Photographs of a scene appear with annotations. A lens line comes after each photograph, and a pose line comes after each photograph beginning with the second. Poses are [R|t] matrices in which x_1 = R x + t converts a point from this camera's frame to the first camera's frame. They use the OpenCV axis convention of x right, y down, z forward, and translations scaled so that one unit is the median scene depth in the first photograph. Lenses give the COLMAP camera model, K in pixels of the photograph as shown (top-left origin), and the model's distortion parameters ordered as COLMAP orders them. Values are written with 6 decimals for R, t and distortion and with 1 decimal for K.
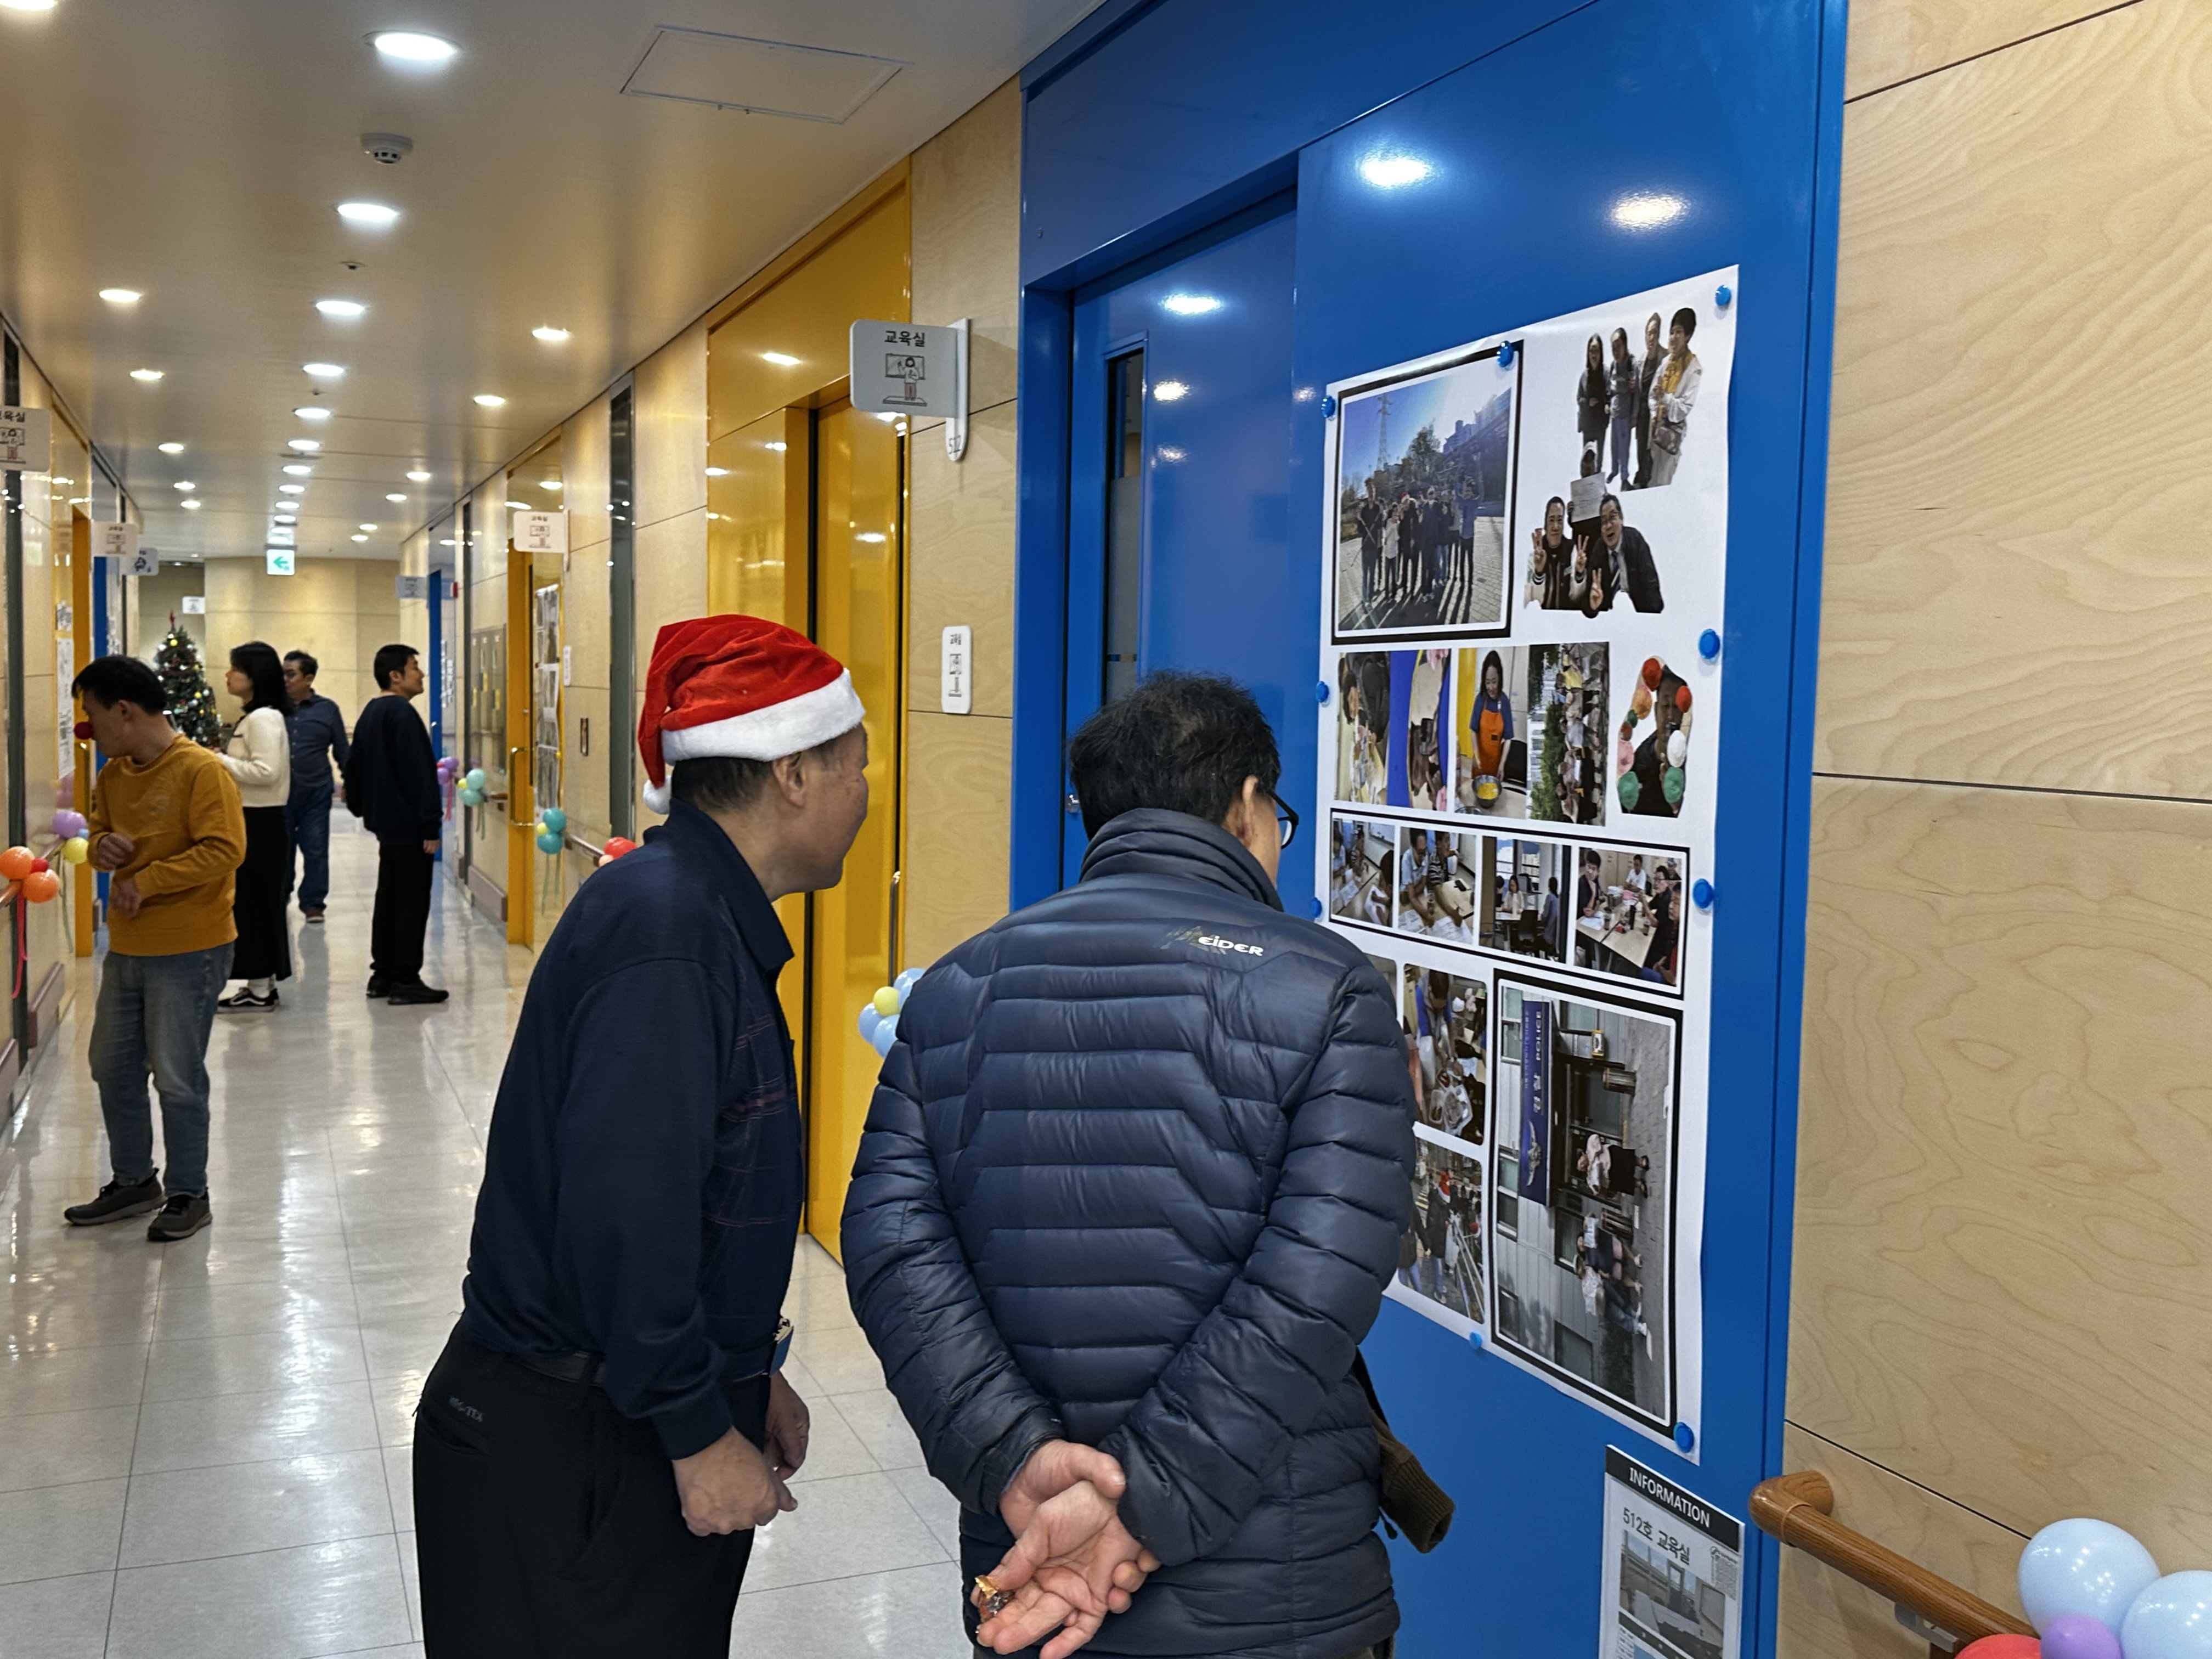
lens RADIAL K [[2116.8, 0, 1109.7], [0, 2116.8, 834.0], [0, 0, 1]] dist [0.019518, 0.000000]
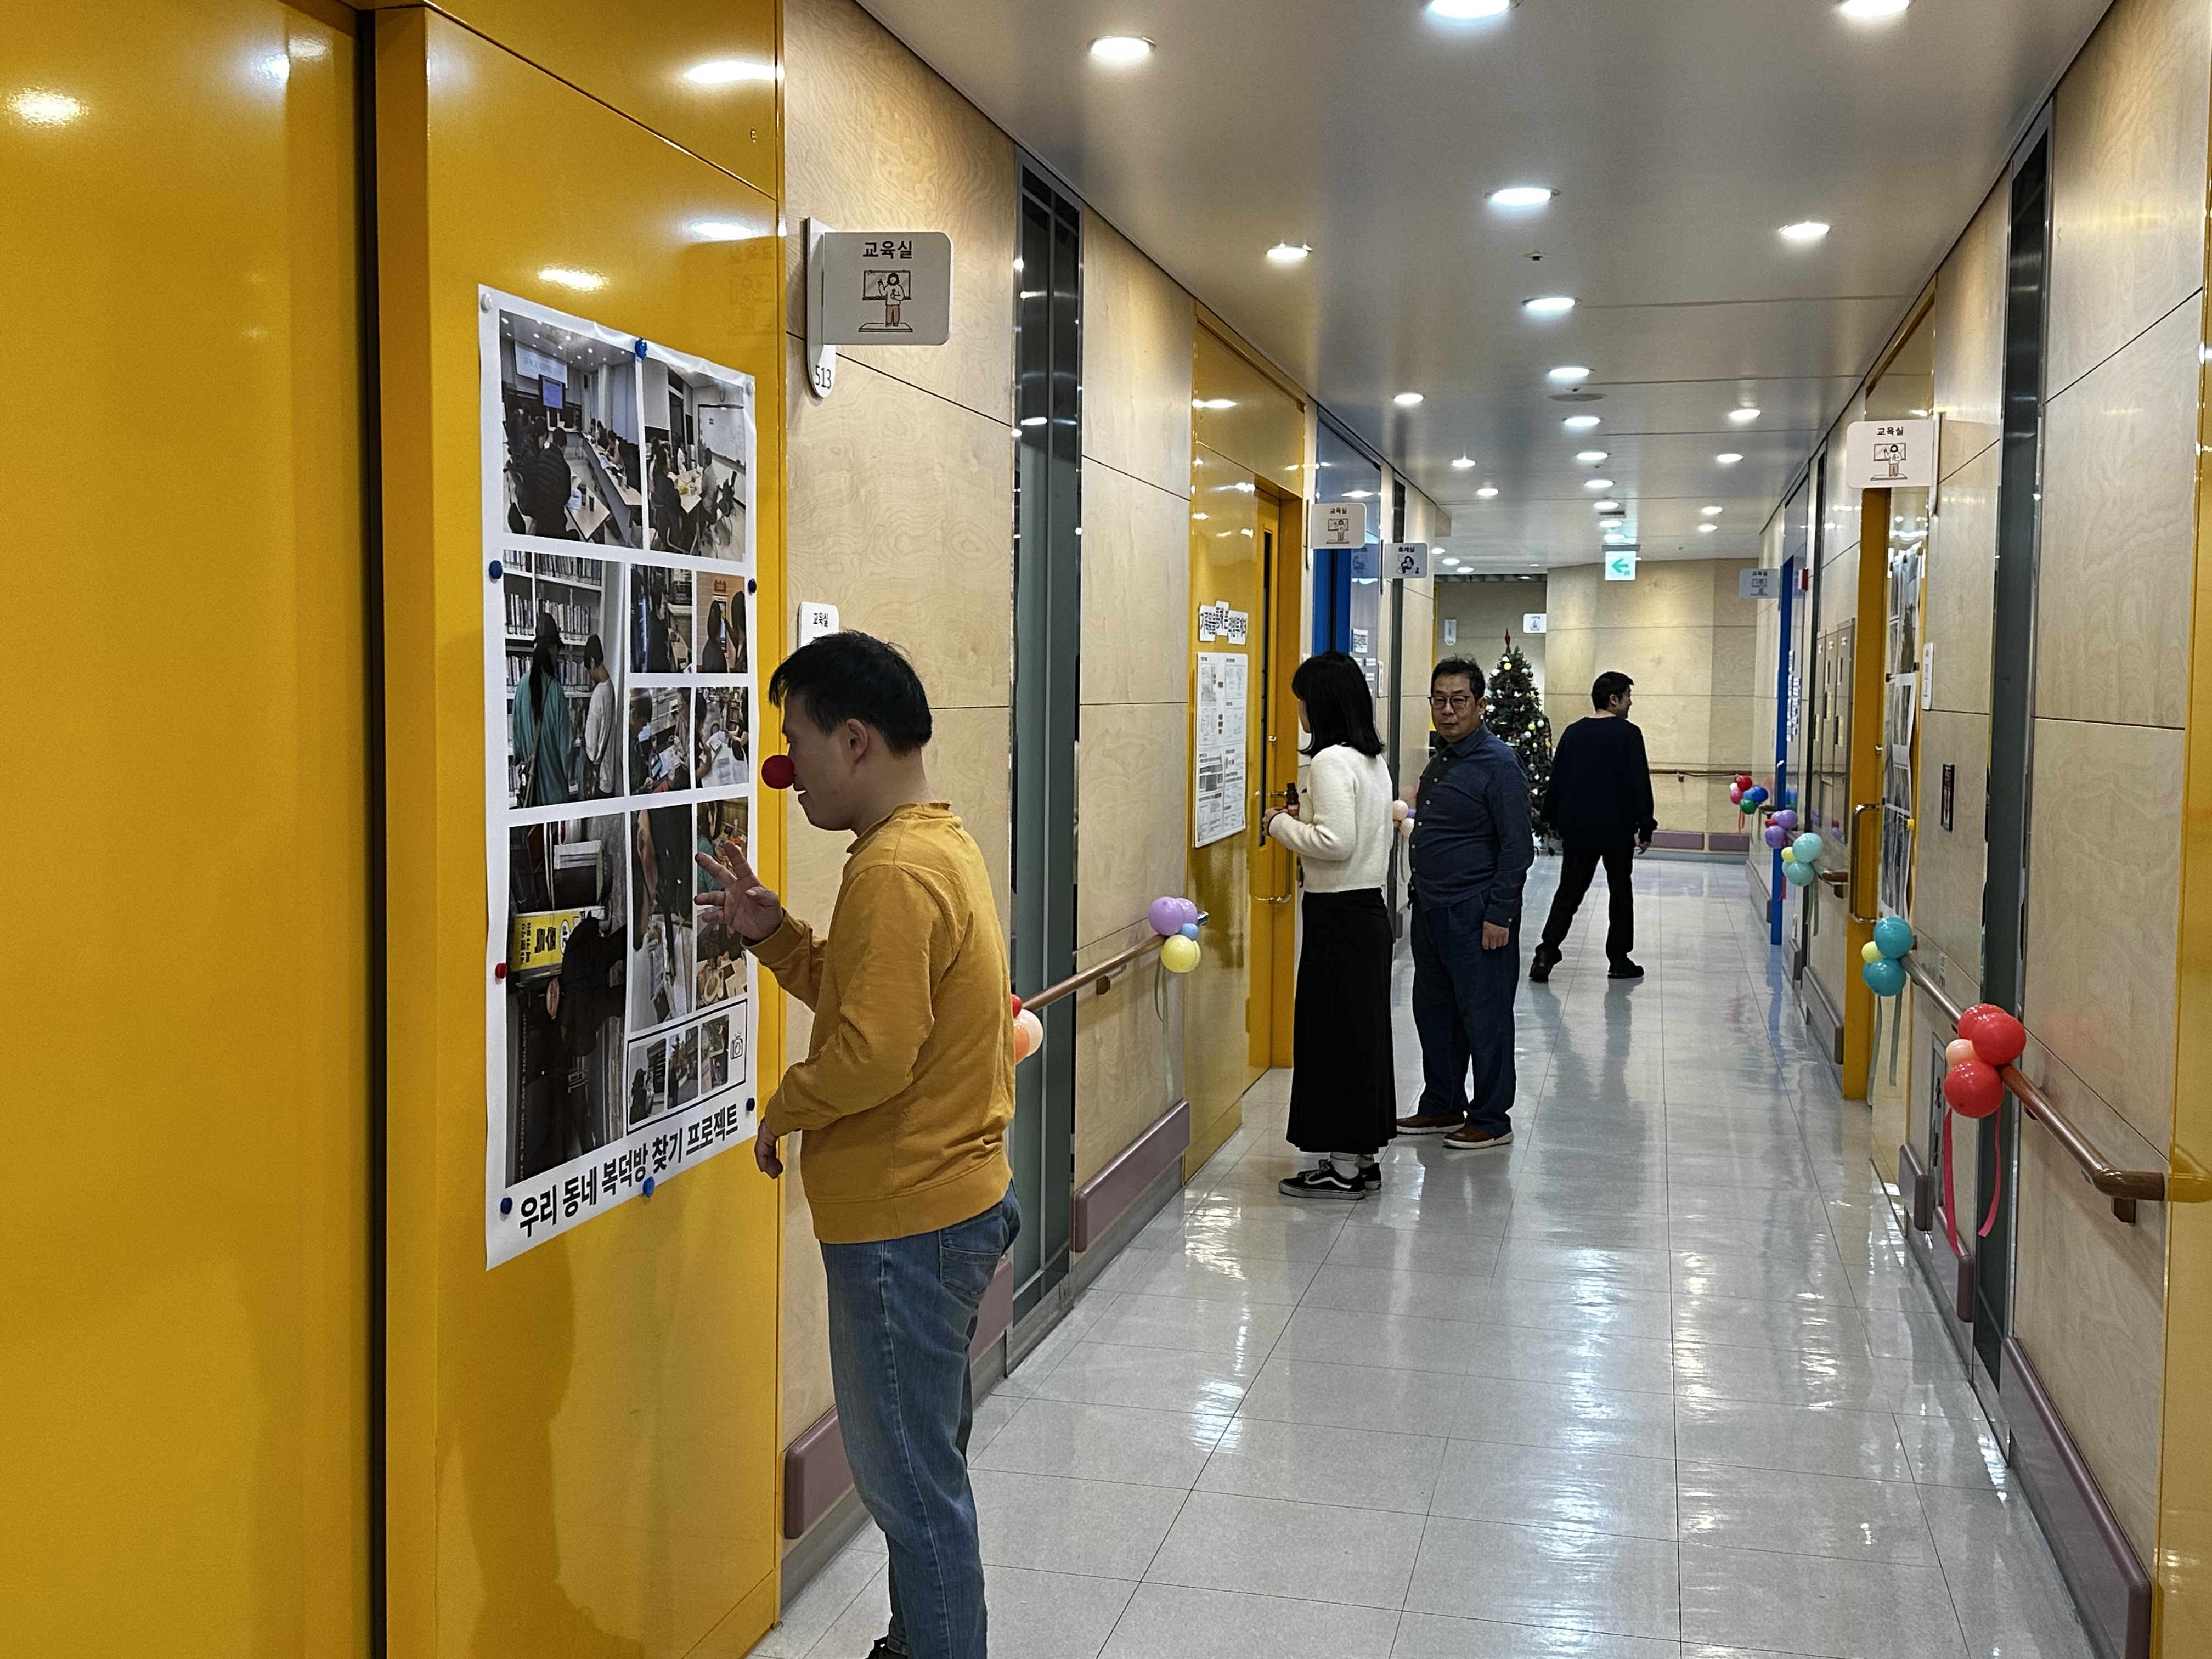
lens RADIAL K [[2310.1, 0, 1106.3], [0, 2310.1, 839.8], [0, 0, 1]] dist [-0.021333, 0.000000]
pose [[0.815927, 0.020974, -0.577774, -0.045155], [-0.029557, 0.999548, -0.005455, -0.014829], [0.577398, 0.021529, 0.816179, 0.220012]]
